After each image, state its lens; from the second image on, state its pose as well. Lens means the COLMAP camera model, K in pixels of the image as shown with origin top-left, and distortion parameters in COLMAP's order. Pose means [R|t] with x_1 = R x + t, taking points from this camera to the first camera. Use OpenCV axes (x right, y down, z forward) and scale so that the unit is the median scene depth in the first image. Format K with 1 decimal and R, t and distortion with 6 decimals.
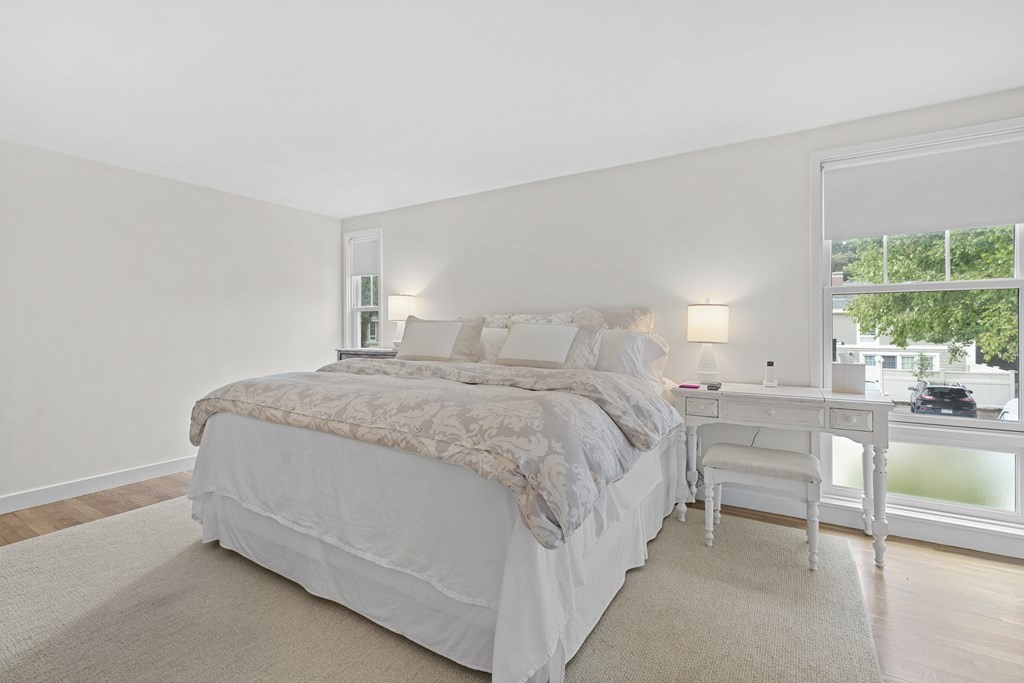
lens RADIAL K [[457.5, 0, 510.8], [0, 457.5, 334.9], [0, 0, 1]] dist [-0.005434, 0.000457]
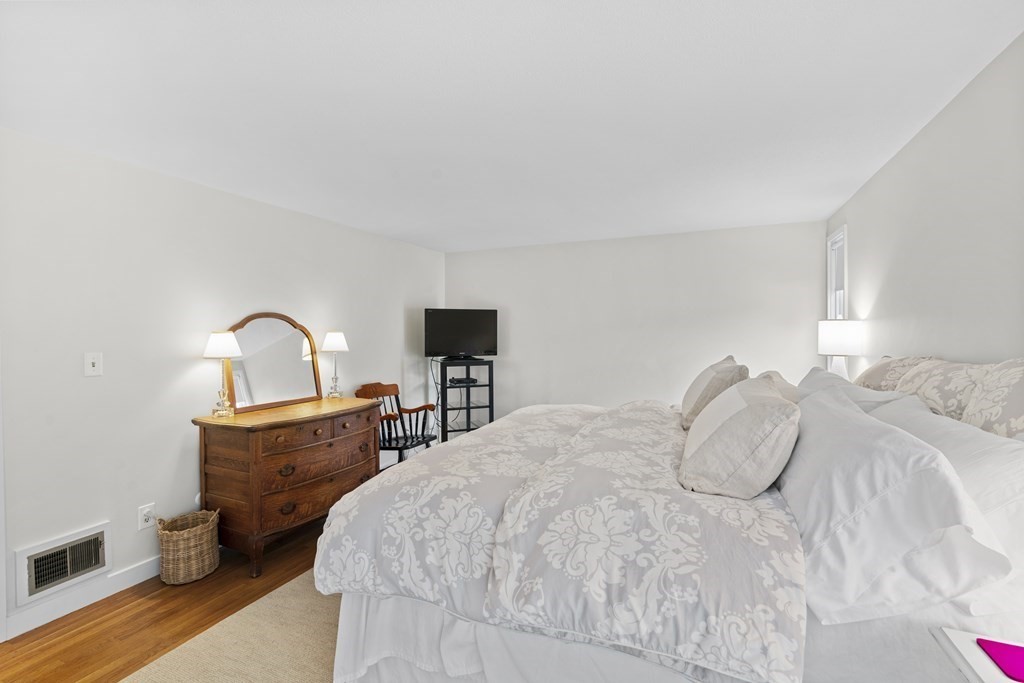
lens RADIAL K [[457.5, 0, 510.1], [0, 457.5, 339.1], [0, 0, 1]] dist [-0.005434, 0.000457]
pose [[0.140746, 0.017342, -0.989894, 1.050090], [-0.007648, 0.999836, 0.016429, -0.164197], [0.990016, 0.005259, 0.140856, 1.042718]]
